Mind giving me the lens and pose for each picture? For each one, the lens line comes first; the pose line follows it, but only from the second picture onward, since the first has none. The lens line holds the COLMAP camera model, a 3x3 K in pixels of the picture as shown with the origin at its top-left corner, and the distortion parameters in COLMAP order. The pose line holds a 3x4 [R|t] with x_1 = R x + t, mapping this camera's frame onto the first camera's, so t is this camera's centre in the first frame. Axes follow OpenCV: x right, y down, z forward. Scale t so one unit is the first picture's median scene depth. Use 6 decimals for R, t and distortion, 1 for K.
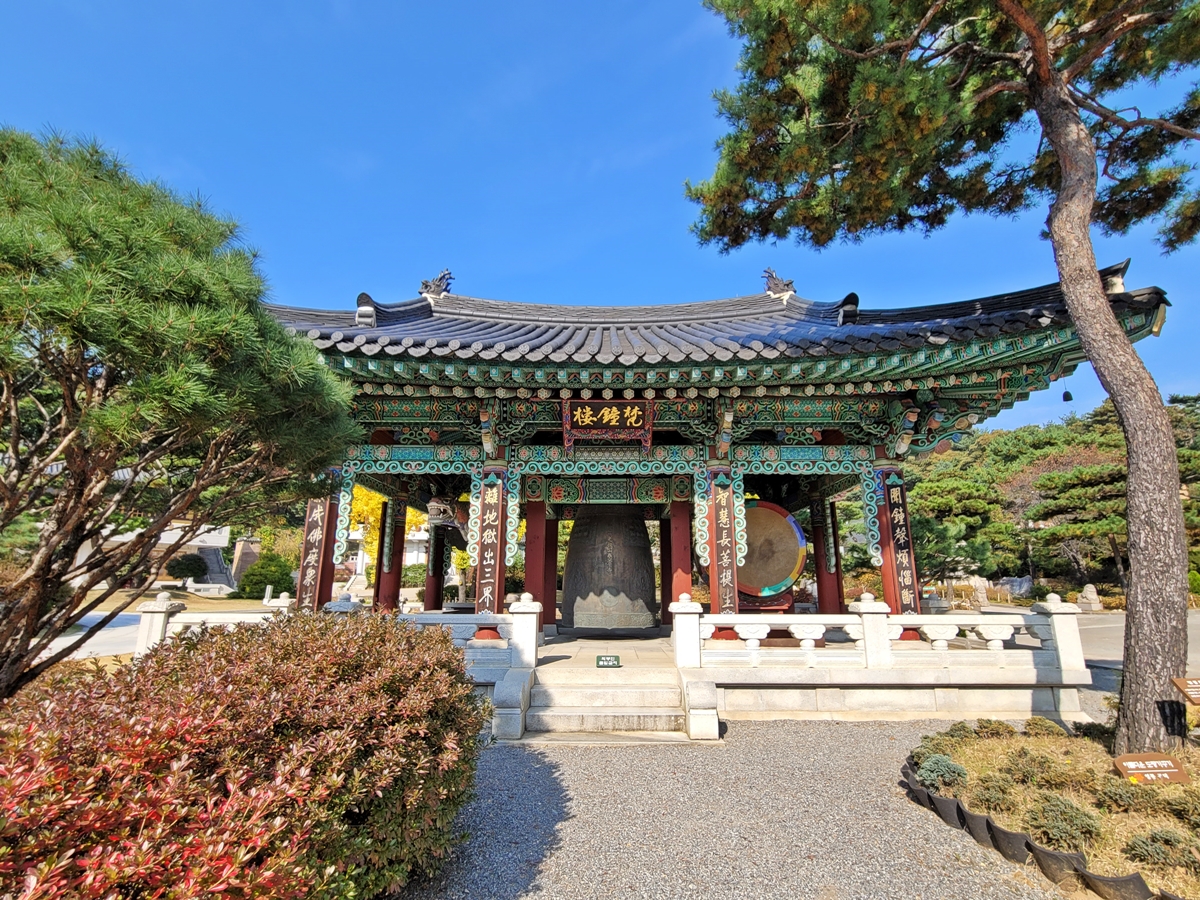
lens RADIAL K [[571.5, 0, 601.5], [0, 571.5, 455.2], [0, 0, 1]] dist [0.000055, -0.000327]
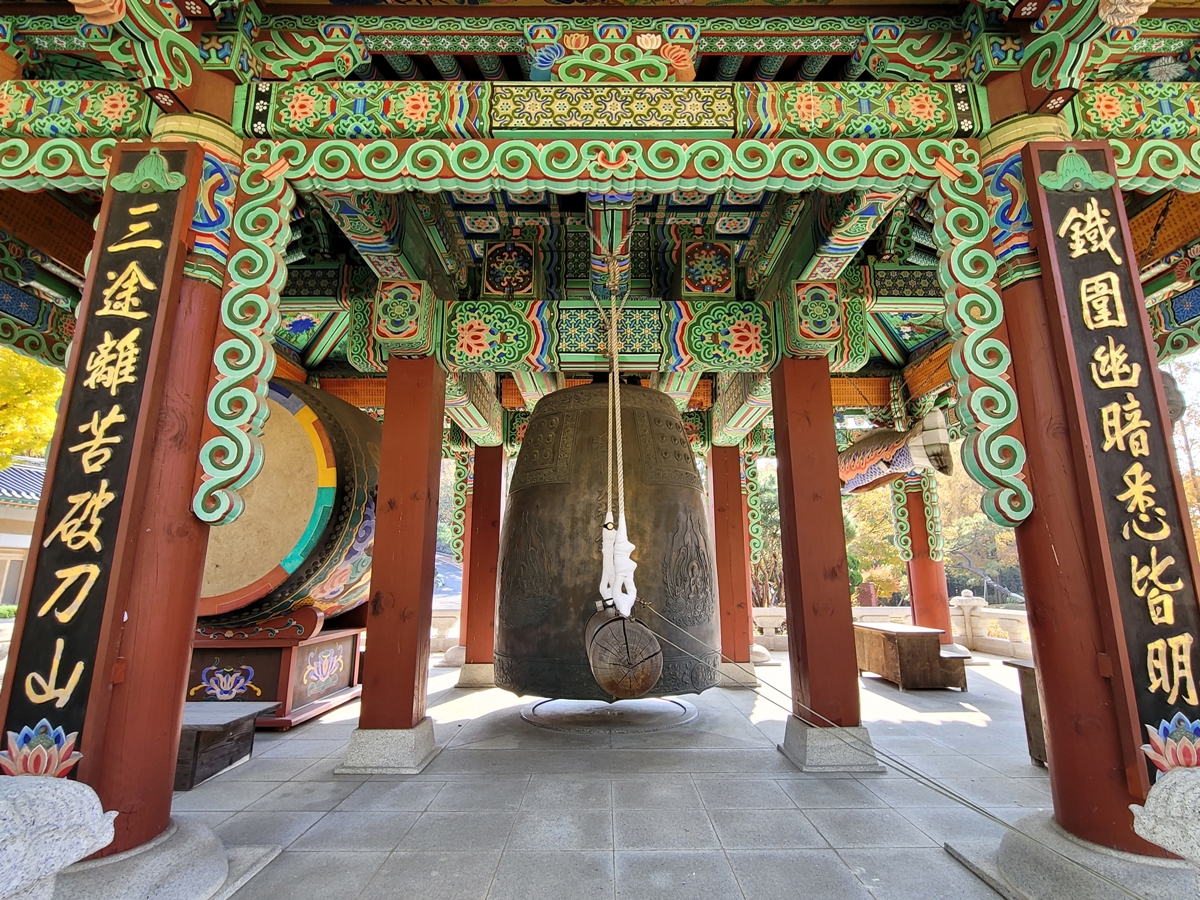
lens RADIAL K [[556.4, 0, 605.5], [0, 556.4, 455.5], [0, 0, 1]] dist [-0.005022, -0.000054]
pose [[0.999795, 0.003990, 0.019838, 0.002095], [-0.004493, 0.999667, 0.025393, 0.161094], [-0.019730, -0.025477, 0.999481, 0.770910]]
